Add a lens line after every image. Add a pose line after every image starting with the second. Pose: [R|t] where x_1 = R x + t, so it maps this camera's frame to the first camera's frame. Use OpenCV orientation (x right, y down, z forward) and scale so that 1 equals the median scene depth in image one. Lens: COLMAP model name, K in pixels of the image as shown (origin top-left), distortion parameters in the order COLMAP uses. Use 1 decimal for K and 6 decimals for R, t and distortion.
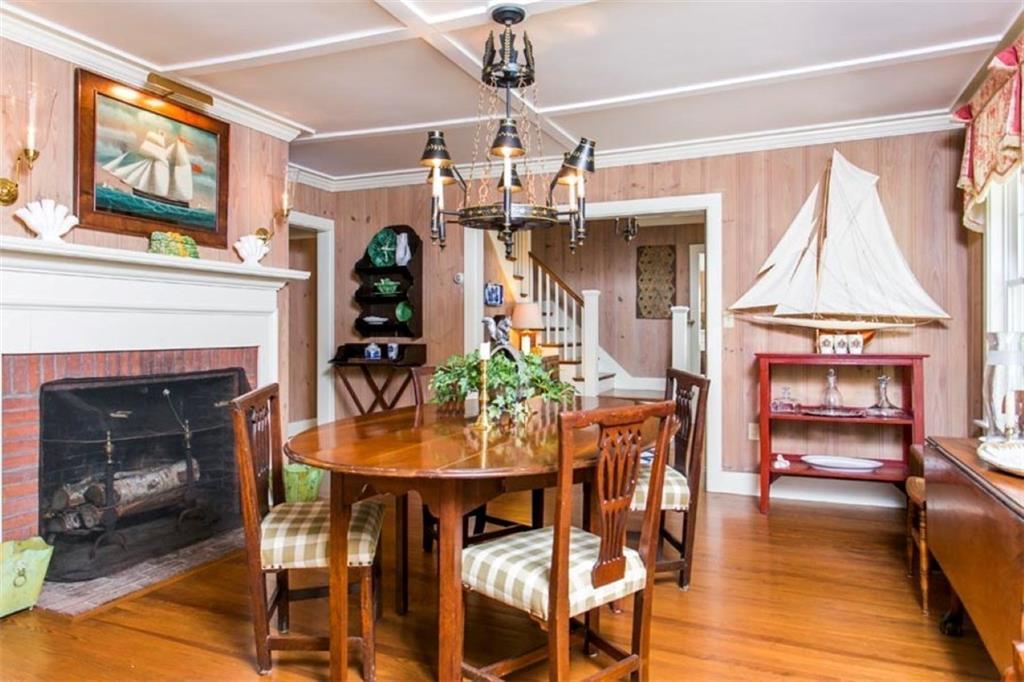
lens RADIAL K [[650.0, 0, 516.1], [0, 650.0, 335.6], [0, 0, 1]] dist [-0.006566, -0.001322]
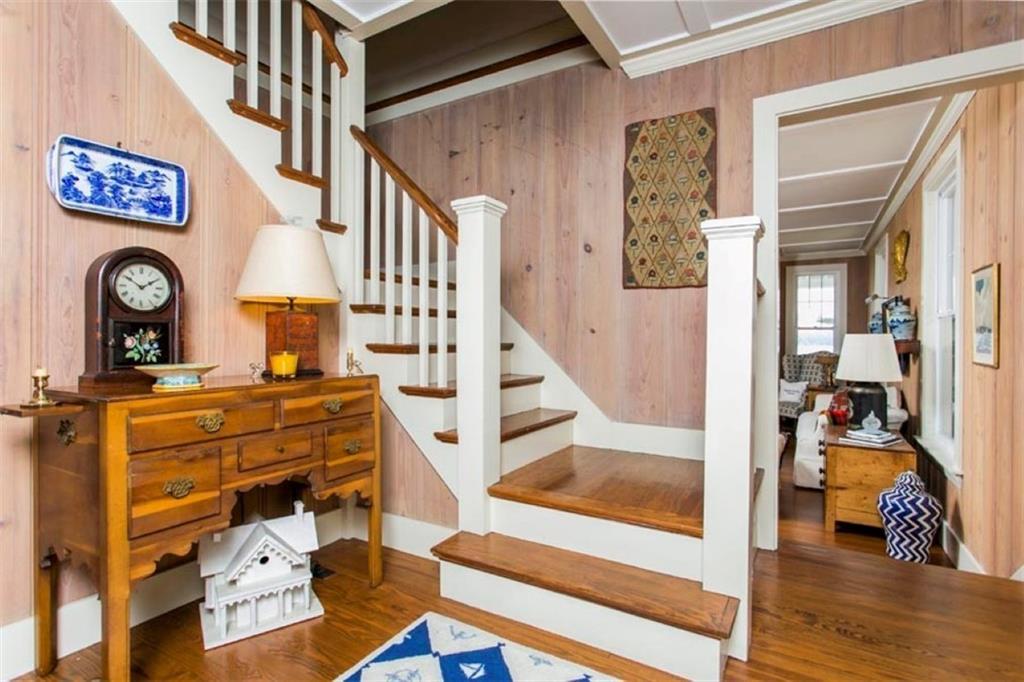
lens RADIAL K [[532.4, 0, 504.9], [0, 532.4, 344.9], [0, 0, 1]] dist [0.001794, -0.000218]
pose [[0.990698, 0.003730, -0.136028, 0.157150], [-0.003928, 0.999992, -0.001187, 0.012242], [0.136023, 0.001711, 0.990704, 0.639351]]
